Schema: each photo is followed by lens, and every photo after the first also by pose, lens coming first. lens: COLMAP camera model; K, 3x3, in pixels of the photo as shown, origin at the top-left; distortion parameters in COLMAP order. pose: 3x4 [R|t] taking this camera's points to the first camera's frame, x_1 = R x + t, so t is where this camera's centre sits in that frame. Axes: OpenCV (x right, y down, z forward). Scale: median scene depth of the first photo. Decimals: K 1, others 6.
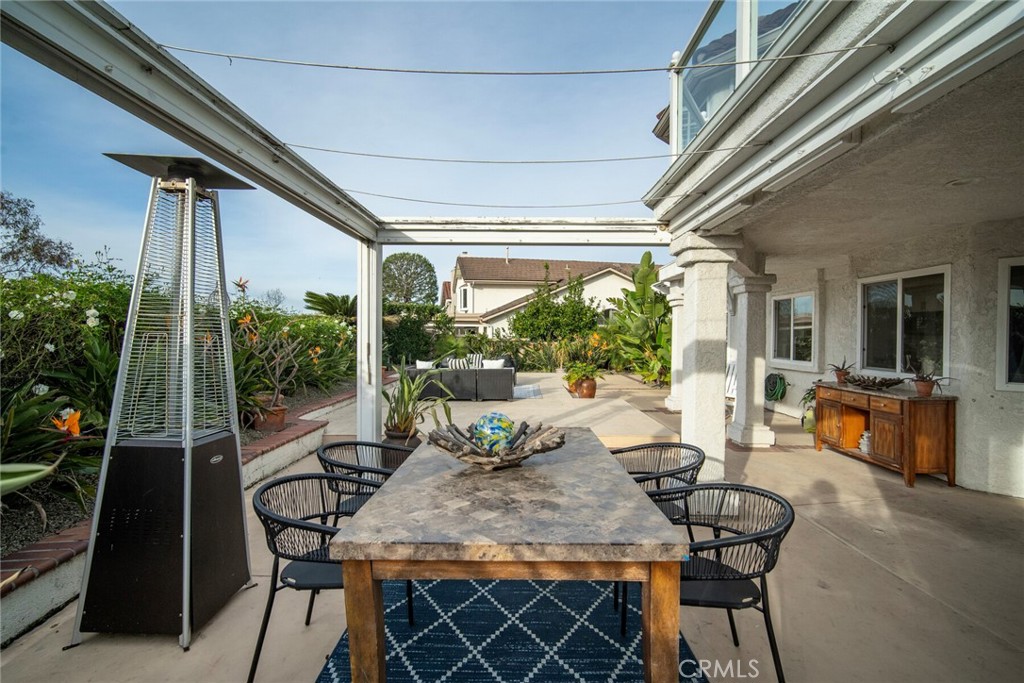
lens RADIAL K [[445.9, 0, 509.1], [0, 445.9, 338.4], [0, 0, 1]] dist [-0.000186, 0.000343]
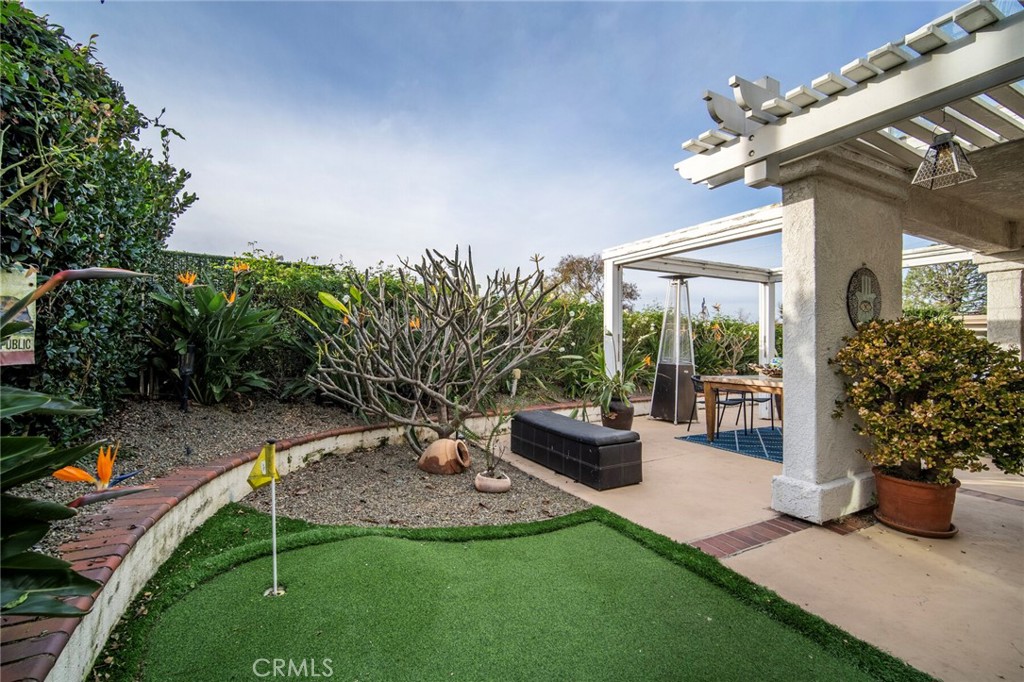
lens RADIAL K [[445.9, 0, 509.1], [0, 445.9, 337.9], [0, 0, 1]] dist [-0.000186, 0.000343]
pose [[0.500158, -0.010481, -0.865871, 1.019752], [-0.014093, 0.999696, -0.020241, 0.094364], [0.865820, 0.022326, 0.499858, -1.157588]]
